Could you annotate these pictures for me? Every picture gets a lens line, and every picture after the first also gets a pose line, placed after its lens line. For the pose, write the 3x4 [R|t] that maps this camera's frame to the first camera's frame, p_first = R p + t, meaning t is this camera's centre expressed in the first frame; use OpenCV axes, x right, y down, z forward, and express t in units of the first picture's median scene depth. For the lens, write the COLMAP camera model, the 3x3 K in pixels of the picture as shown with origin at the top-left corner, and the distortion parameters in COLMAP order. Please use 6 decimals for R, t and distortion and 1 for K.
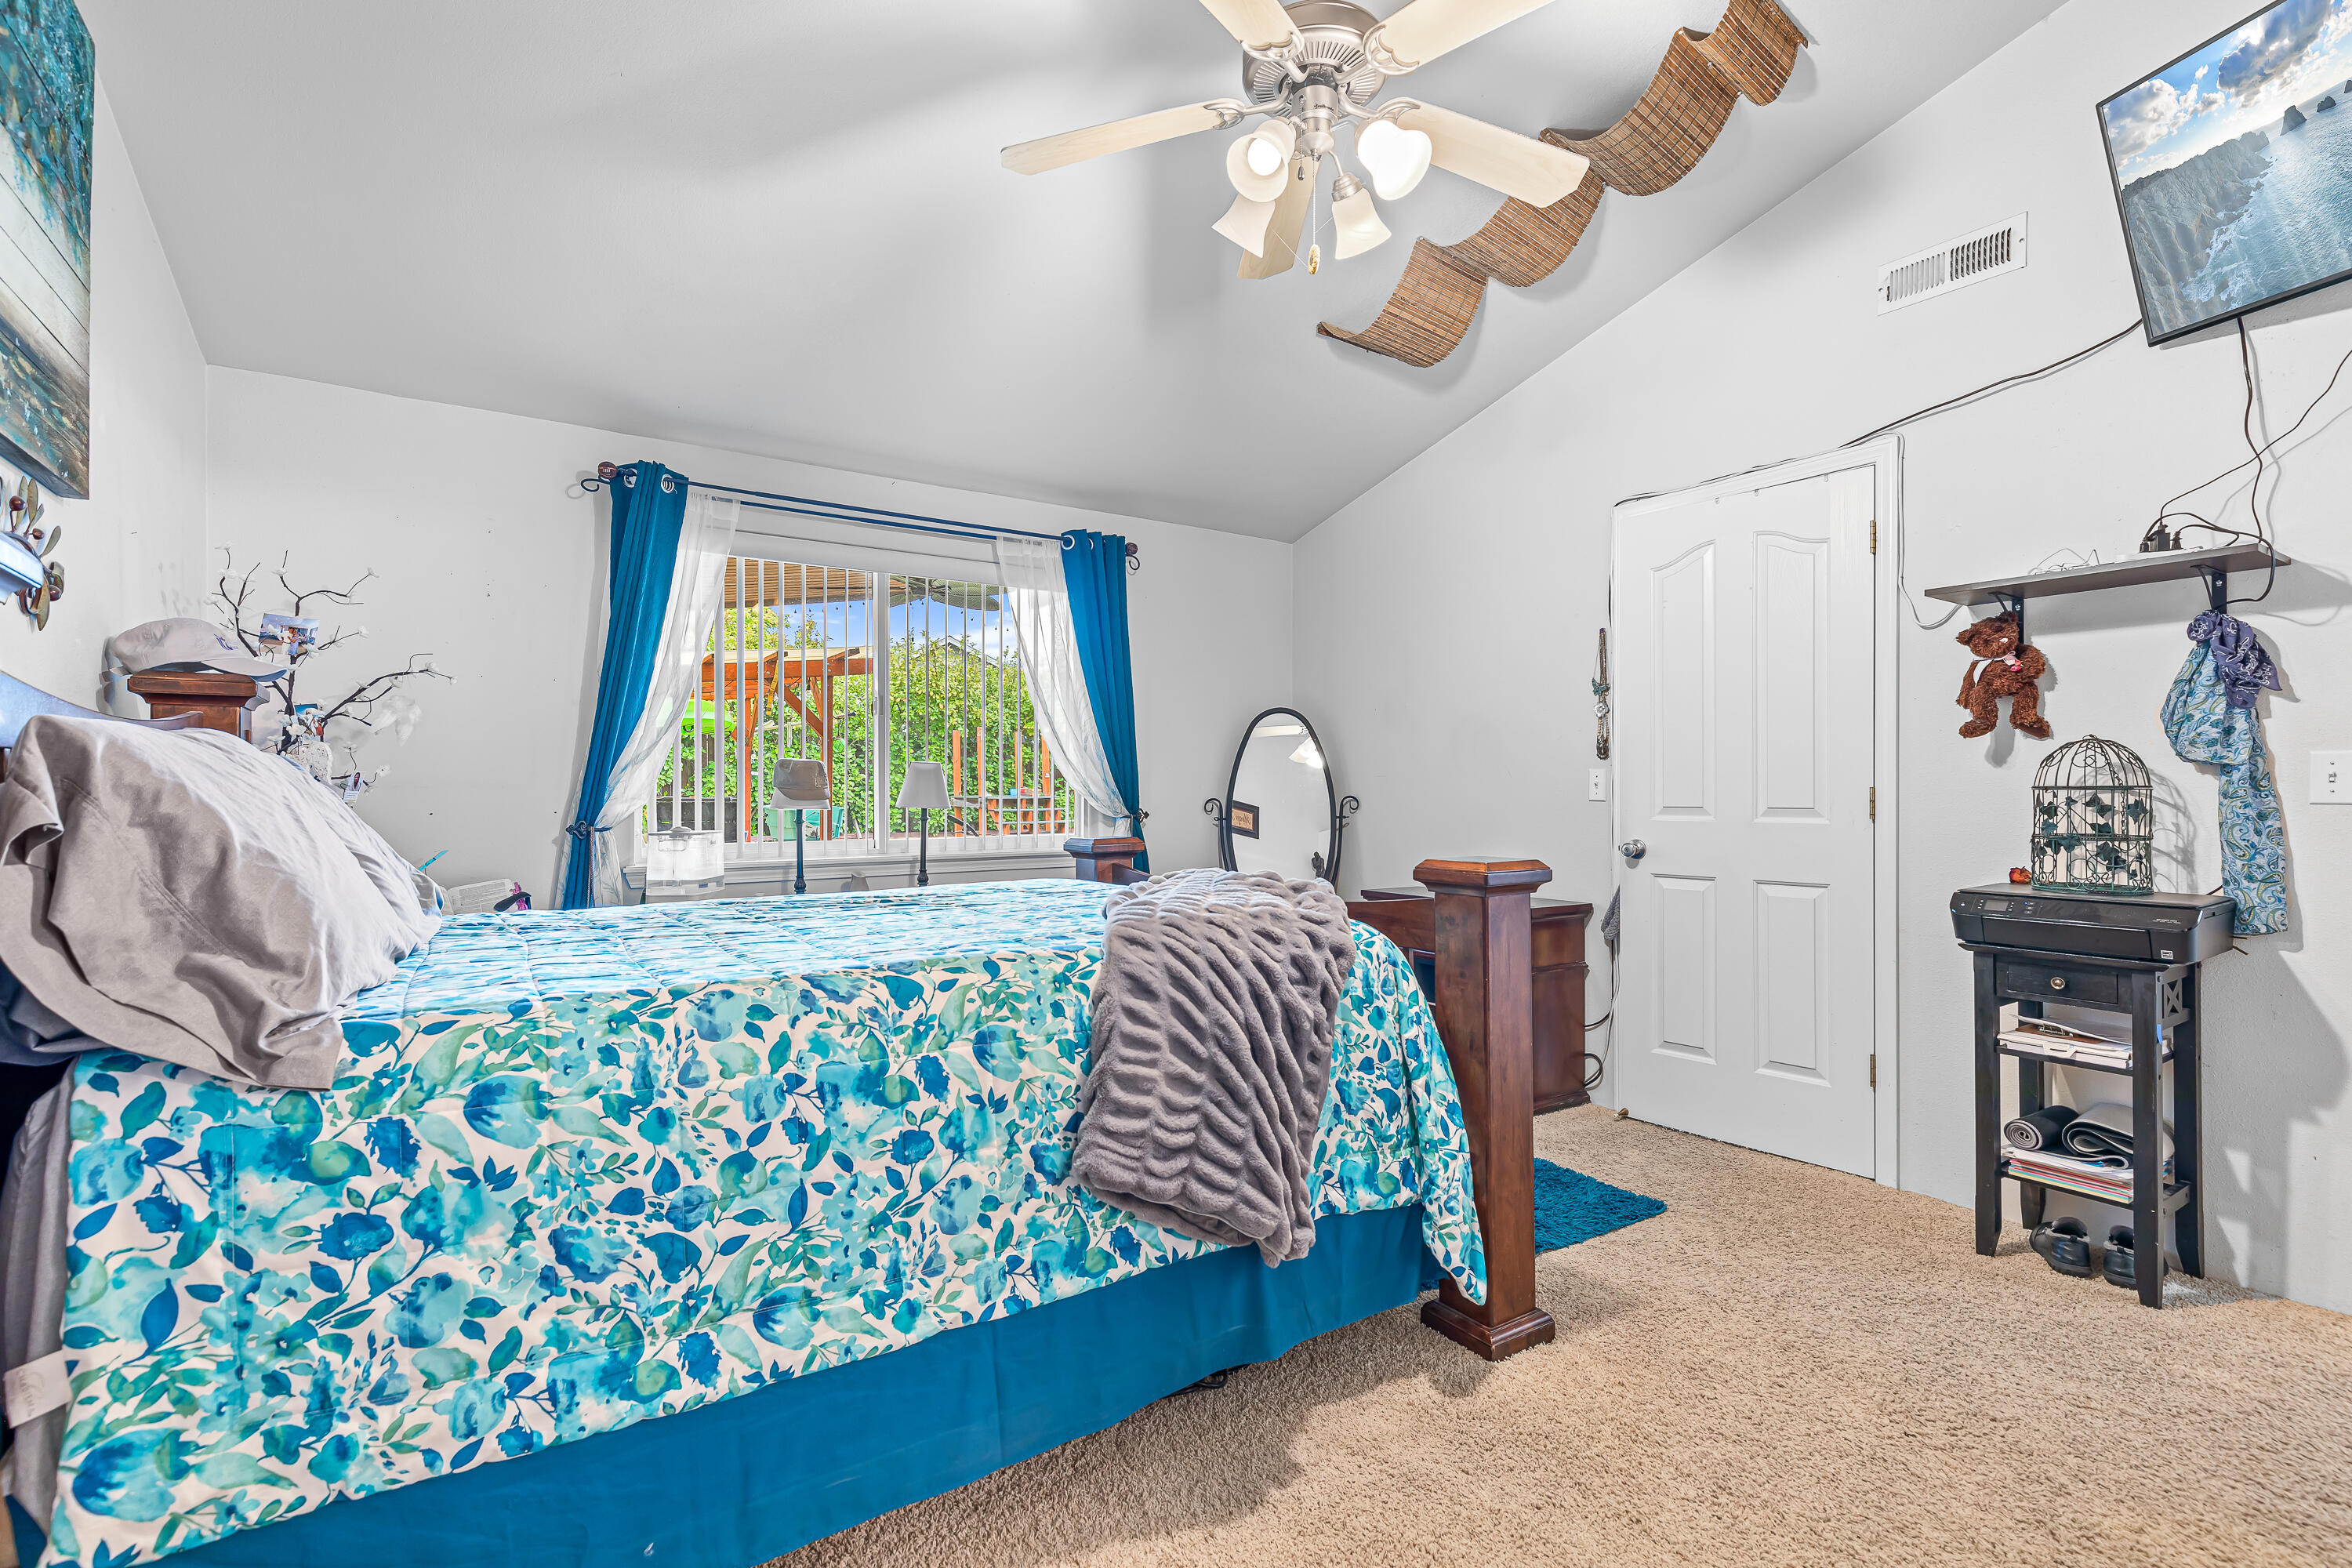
lens RADIAL K [[1045.4, 0, 1181.9], [0, 1045.4, 789.3], [0, 0, 1]] dist [0.011145, 0.000027]
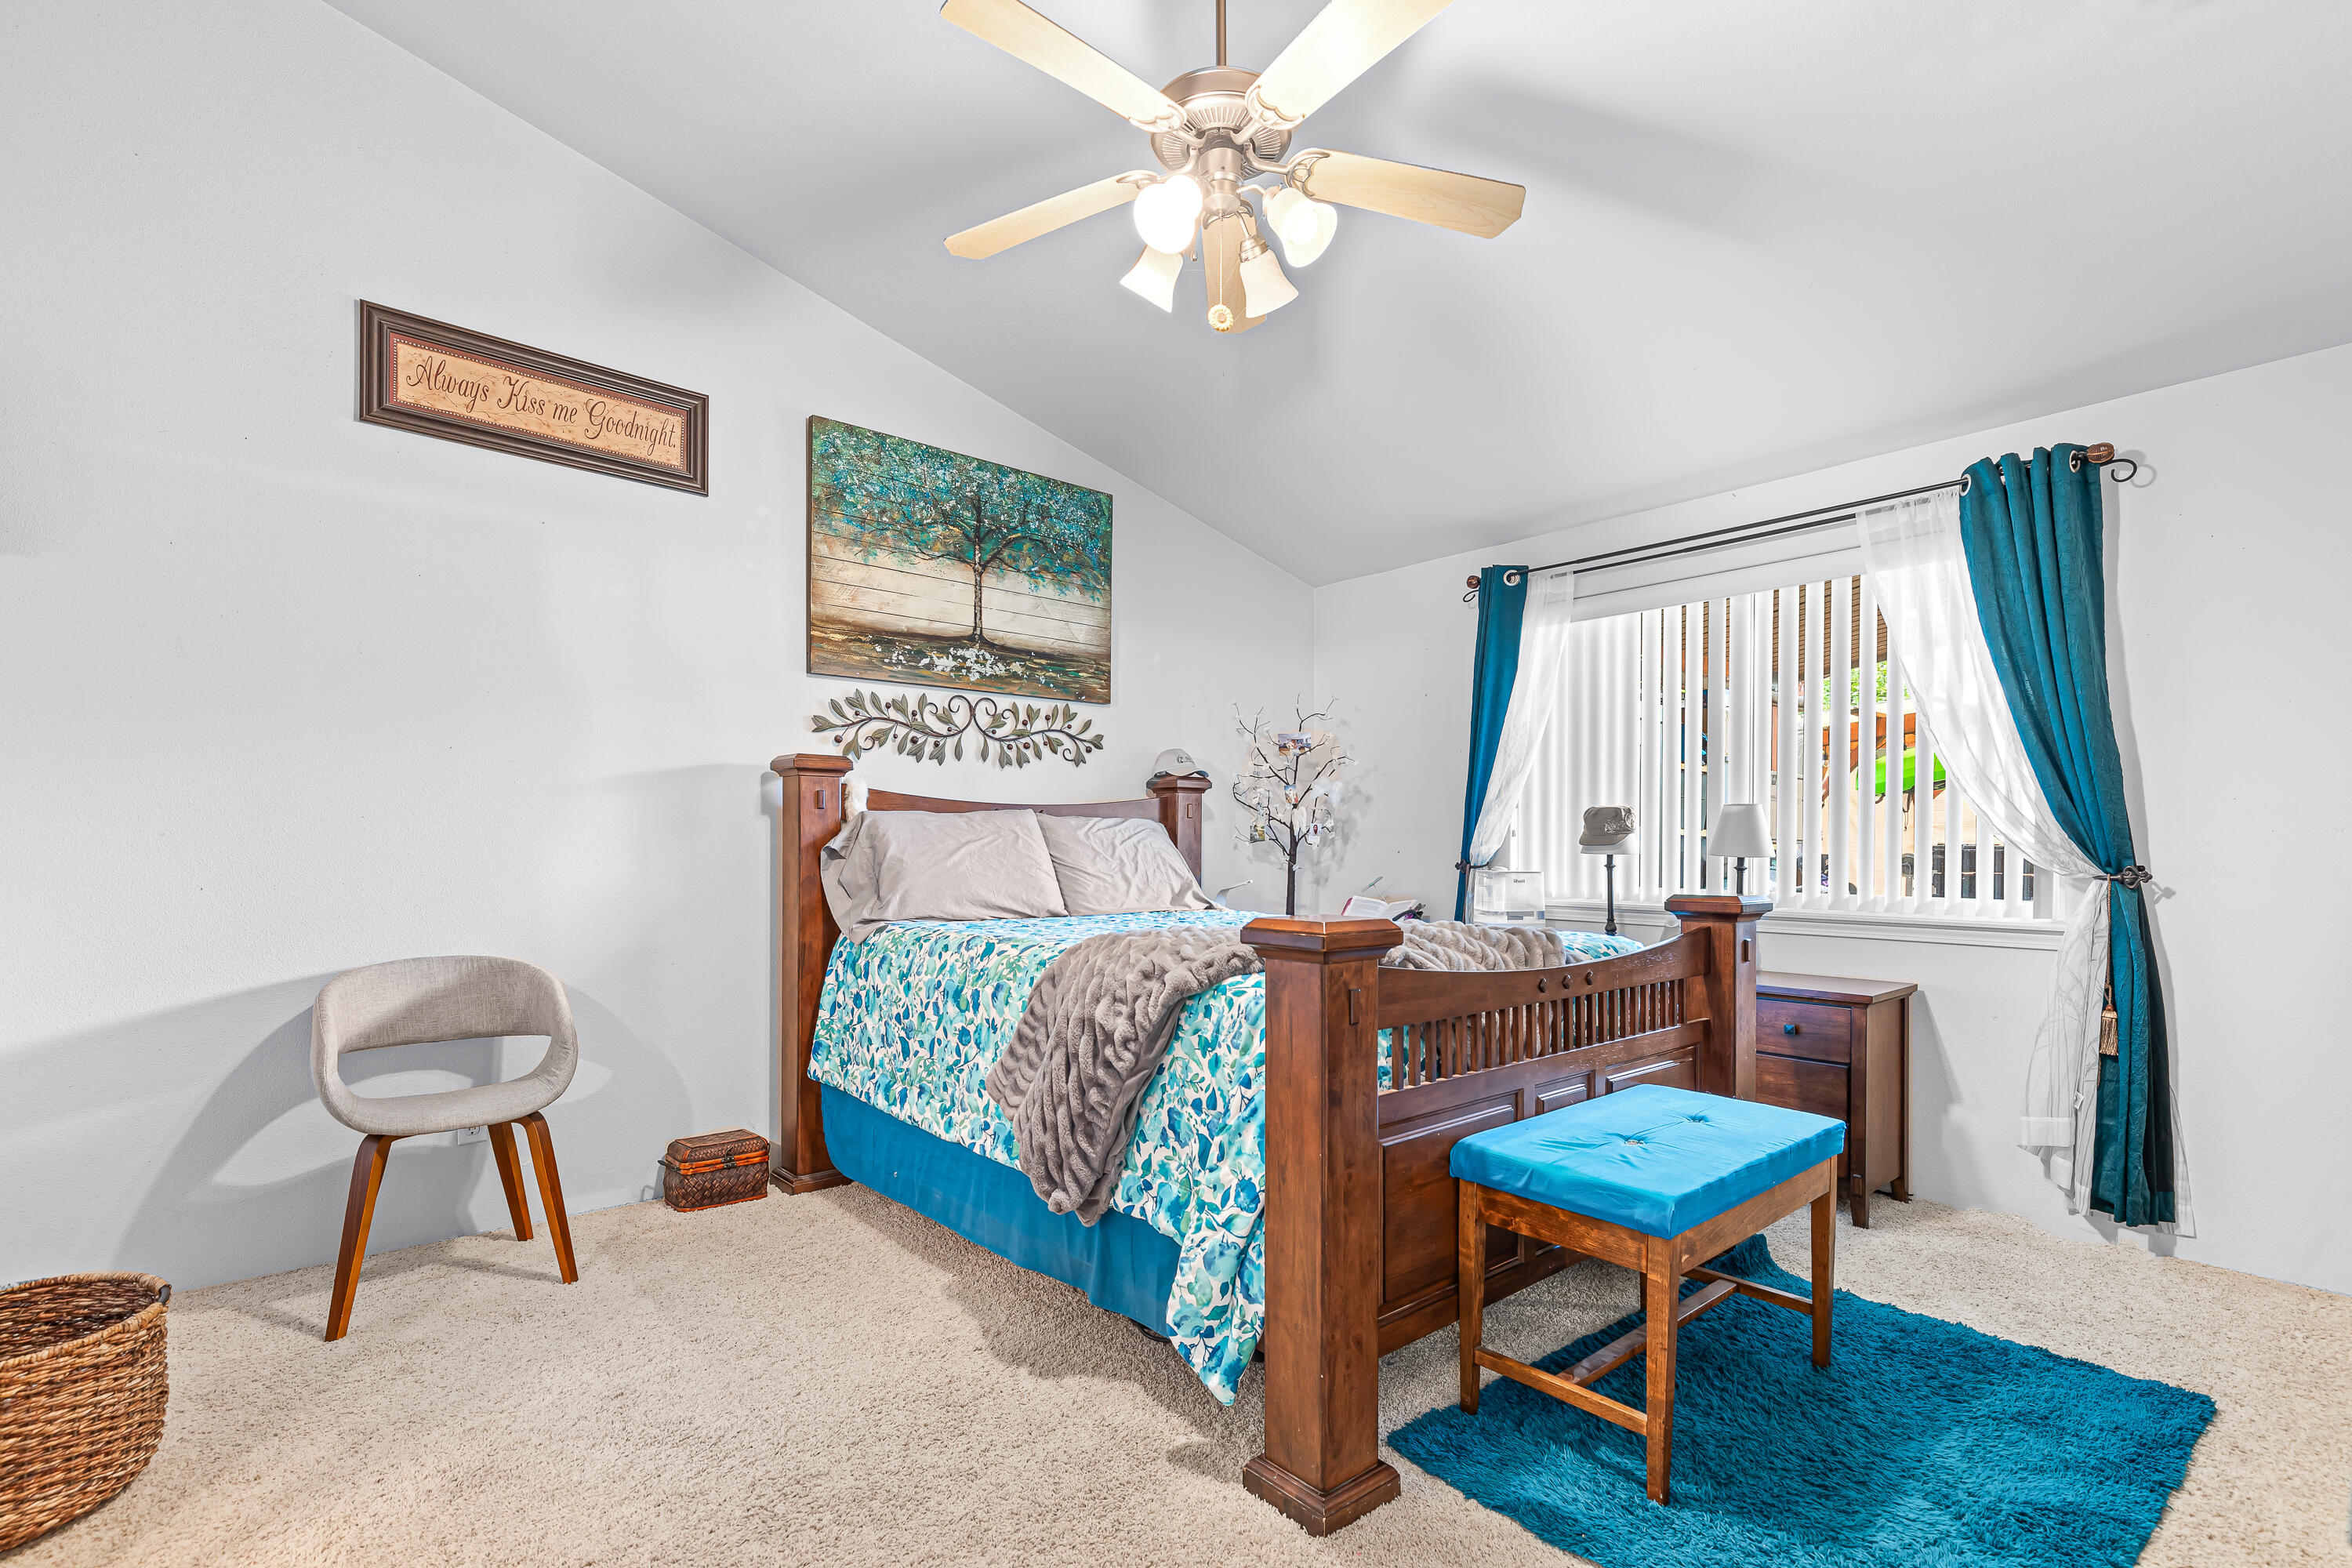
lens RADIAL K [[1105.2, 0, 1207.7], [0, 1105.2, 836.9], [0, 0, 1]] dist [0.010600, -0.001621]
pose [[0.142310, 0.001130, -0.989822, 1.642017], [-0.000554, 0.999999, 0.001062, 0.001528], [0.989822, 0.000397, 0.142310, 1.132993]]
